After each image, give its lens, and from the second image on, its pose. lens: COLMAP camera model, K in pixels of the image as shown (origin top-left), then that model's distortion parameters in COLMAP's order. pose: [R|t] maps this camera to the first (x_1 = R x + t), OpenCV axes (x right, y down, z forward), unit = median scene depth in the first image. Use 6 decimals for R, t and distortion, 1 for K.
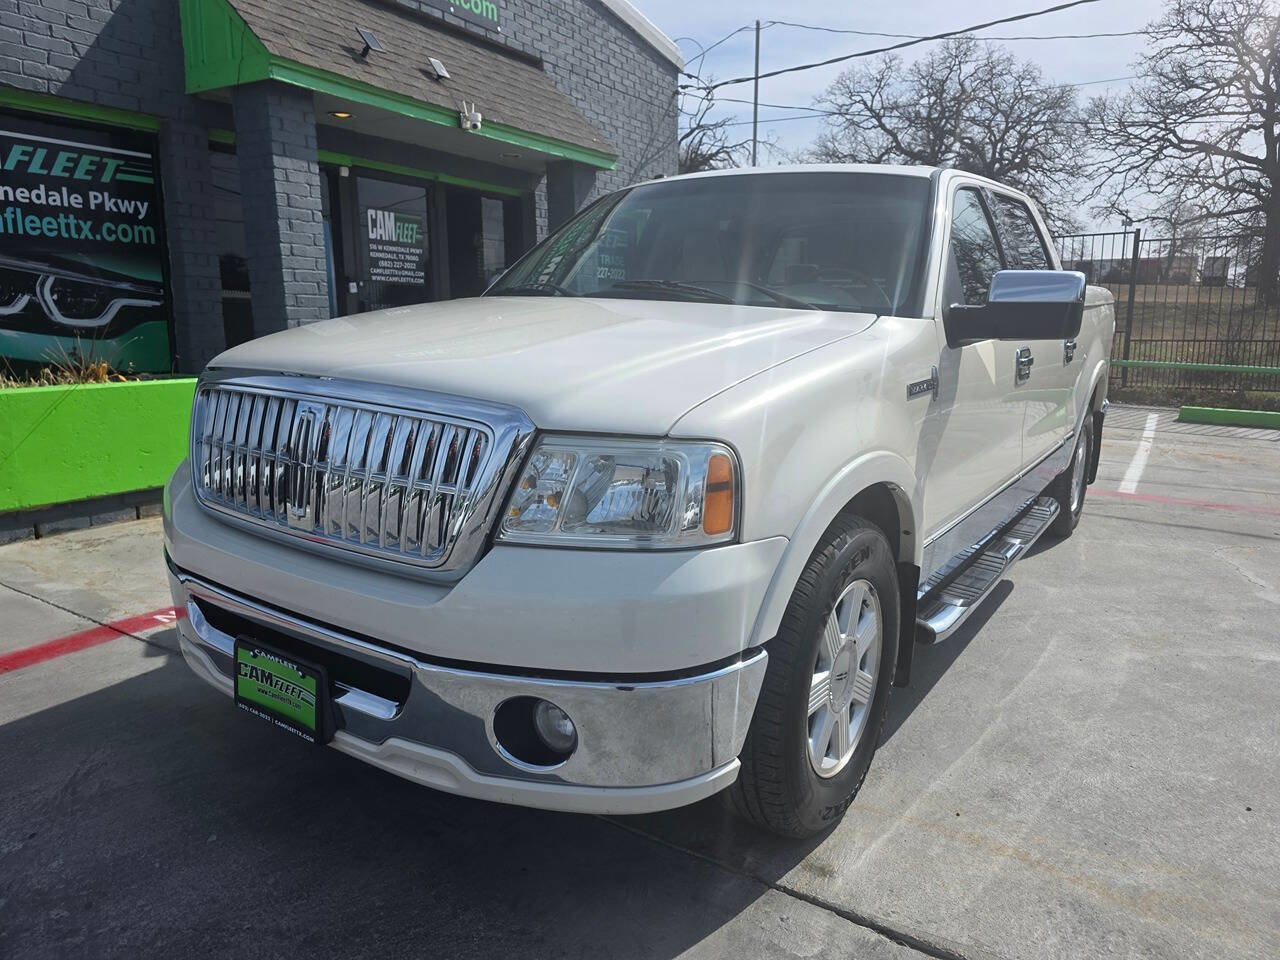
lens RADIAL K [[855.4, 0, 644.5], [0, 855.4, 469.0], [0, 0, 1]] dist [0.029155, -0.022833]
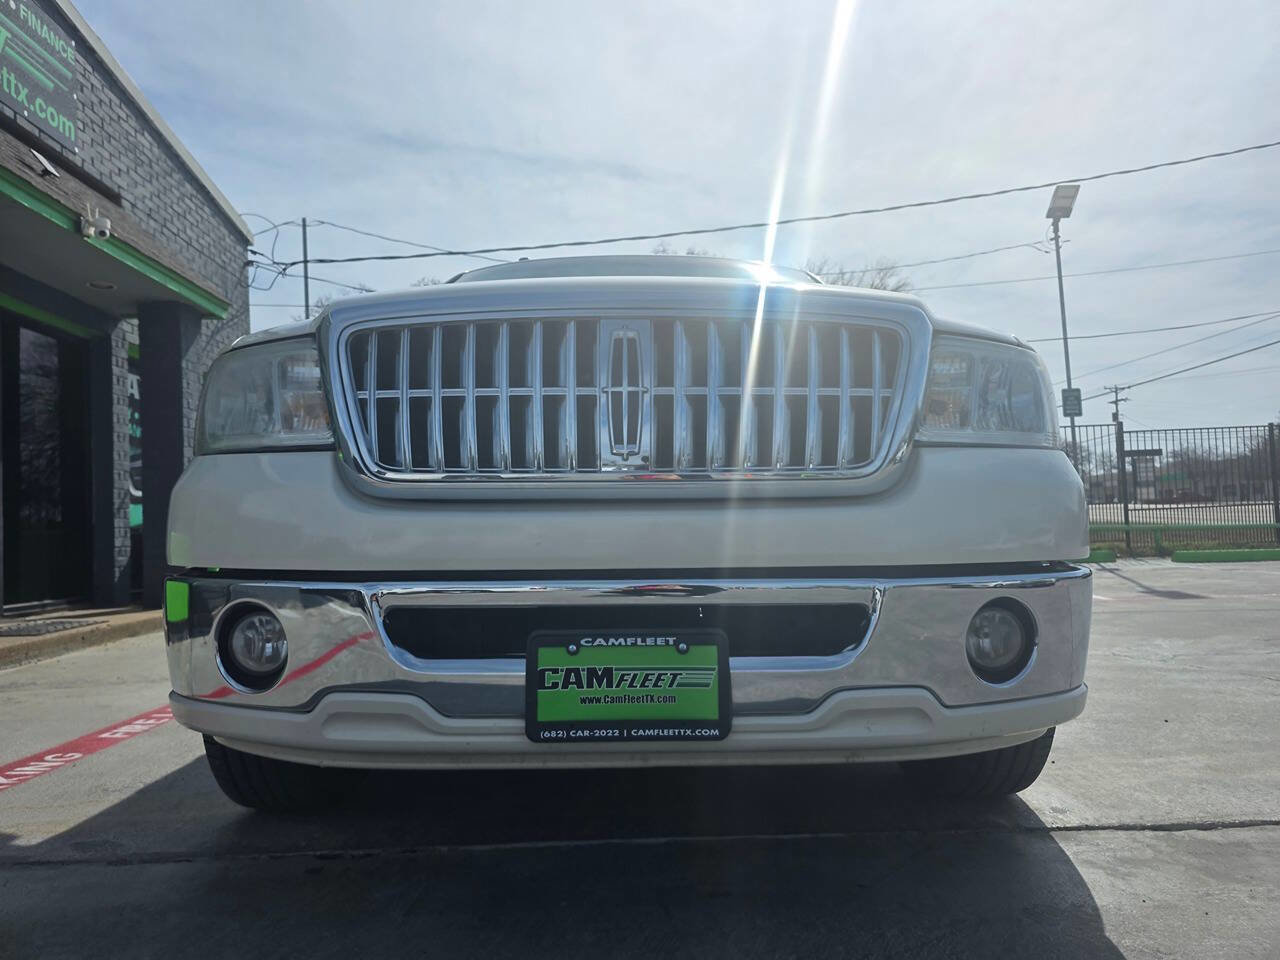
lens RADIAL K [[855.4, 0, 644.5], [0, 855.4, 469.0], [0, 0, 1]] dist [0.029155, -0.022833]
pose [[0.819140, 0.004346, 0.573577, -0.185992], [0.142550, 0.967056, -0.210907, 0.052526], [-0.555598, 0.254526, 0.791535, 0.085143]]
